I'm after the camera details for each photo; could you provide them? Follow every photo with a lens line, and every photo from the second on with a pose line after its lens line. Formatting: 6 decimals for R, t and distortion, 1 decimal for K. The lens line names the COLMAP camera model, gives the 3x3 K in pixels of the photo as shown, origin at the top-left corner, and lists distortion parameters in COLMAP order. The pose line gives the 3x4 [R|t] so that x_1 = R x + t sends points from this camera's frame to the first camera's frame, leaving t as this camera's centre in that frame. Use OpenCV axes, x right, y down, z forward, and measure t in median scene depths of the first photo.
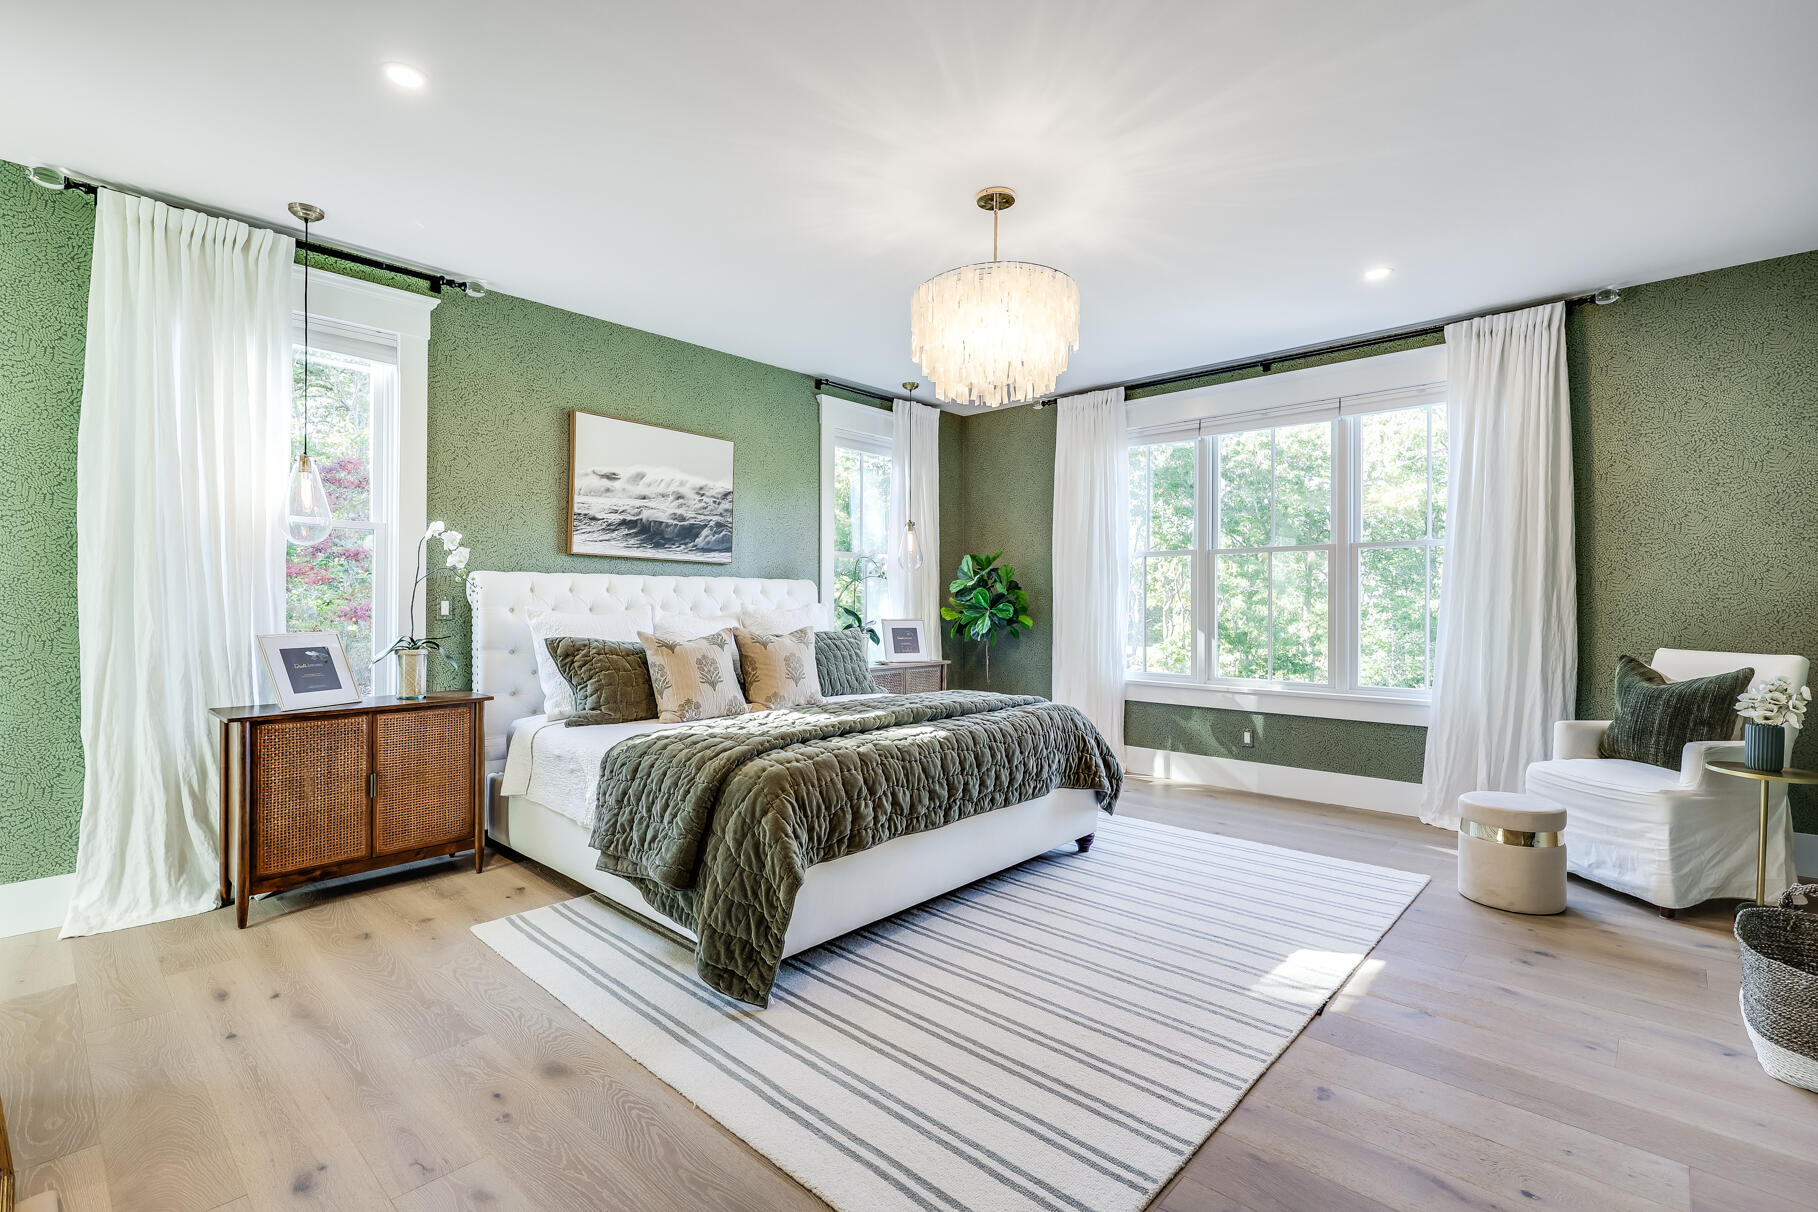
lens RADIAL K [[830.0, 0, 912.5], [0, 830.0, 609.8], [0, 0, 1]] dist [-0.001638, 0.000948]
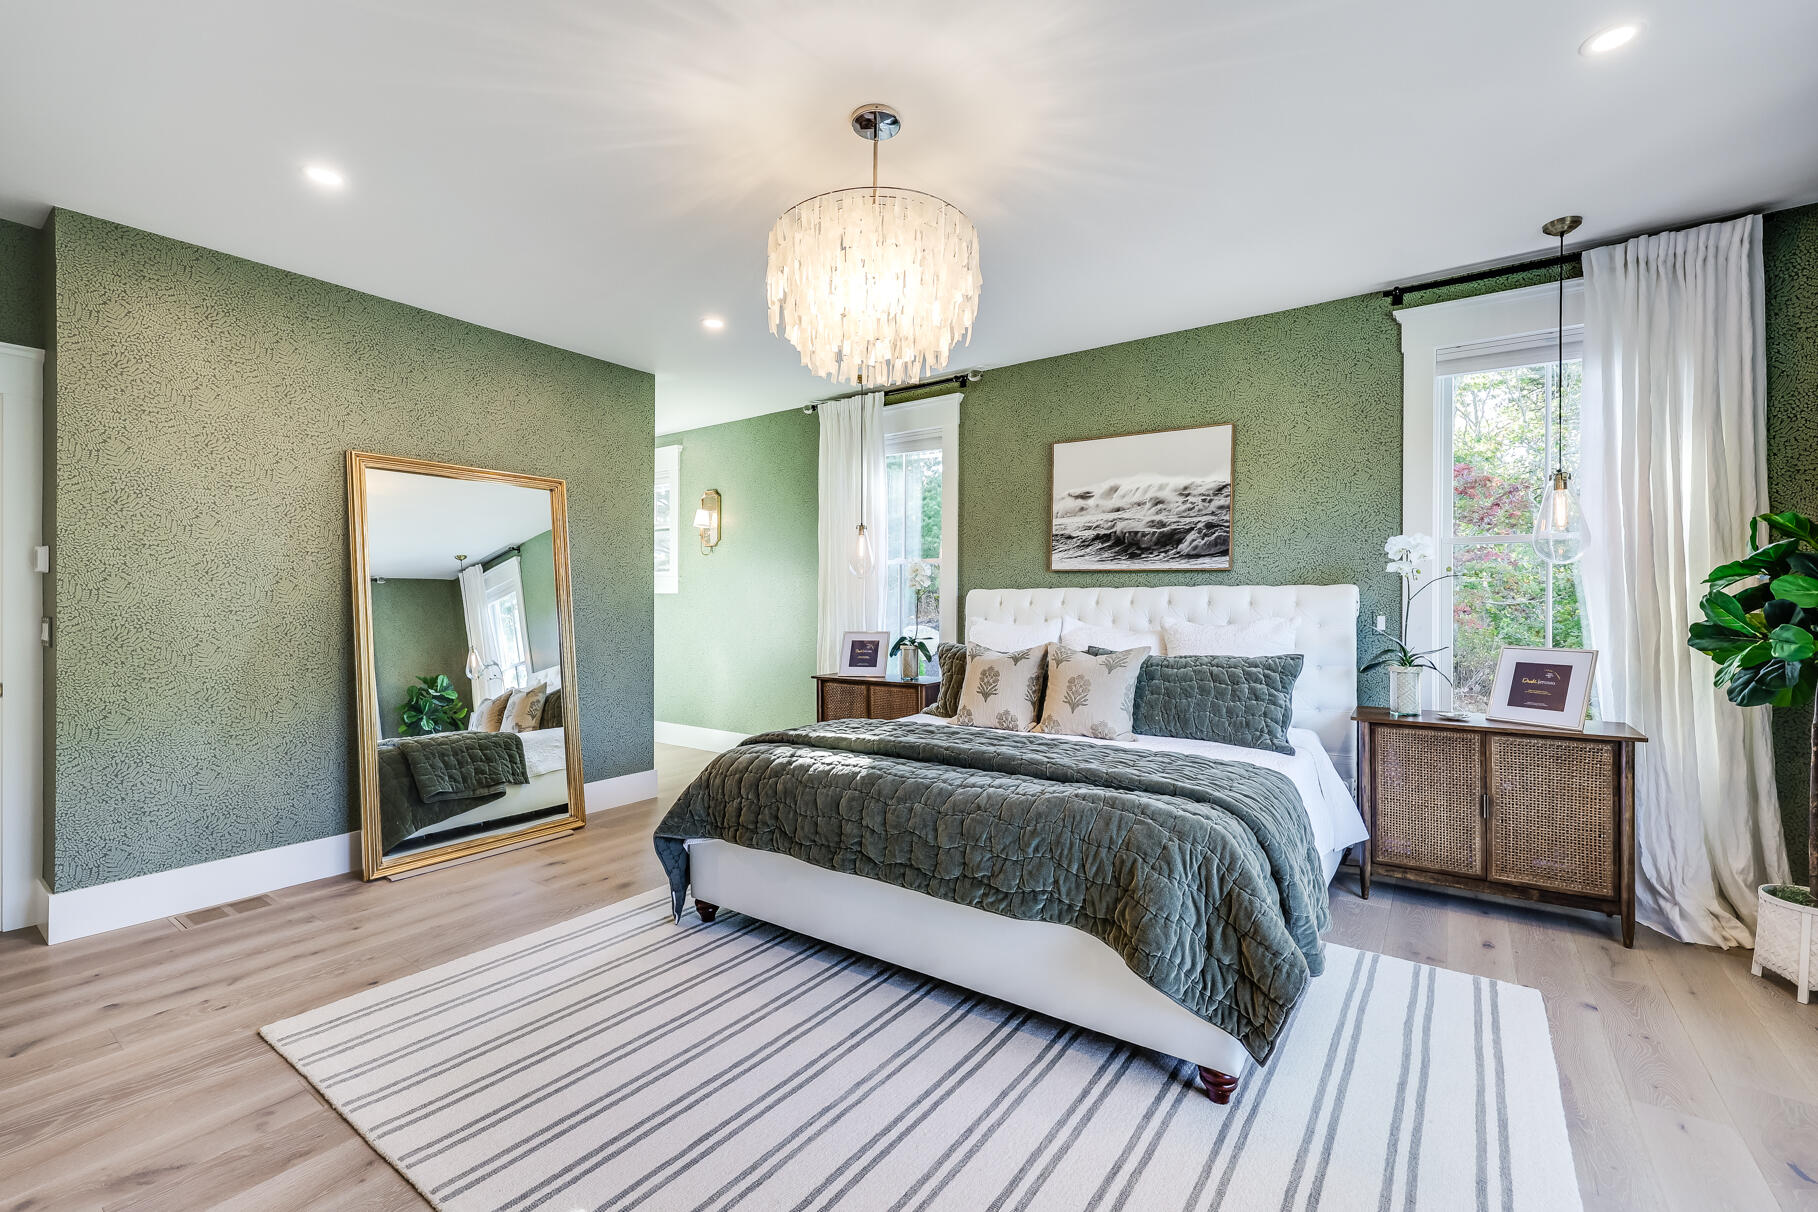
lens RADIAL K [[779.0, 0, 912.1], [0, 779.0, 601.4], [0, 0, 1]] dist [0.007413, 0.000457]
pose [[0.112492, -0.015241, -0.993536, 0.585109], [-0.017638, 0.999694, -0.017333, -0.004587], [0.993496, 0.019474, 0.112189, 0.659049]]
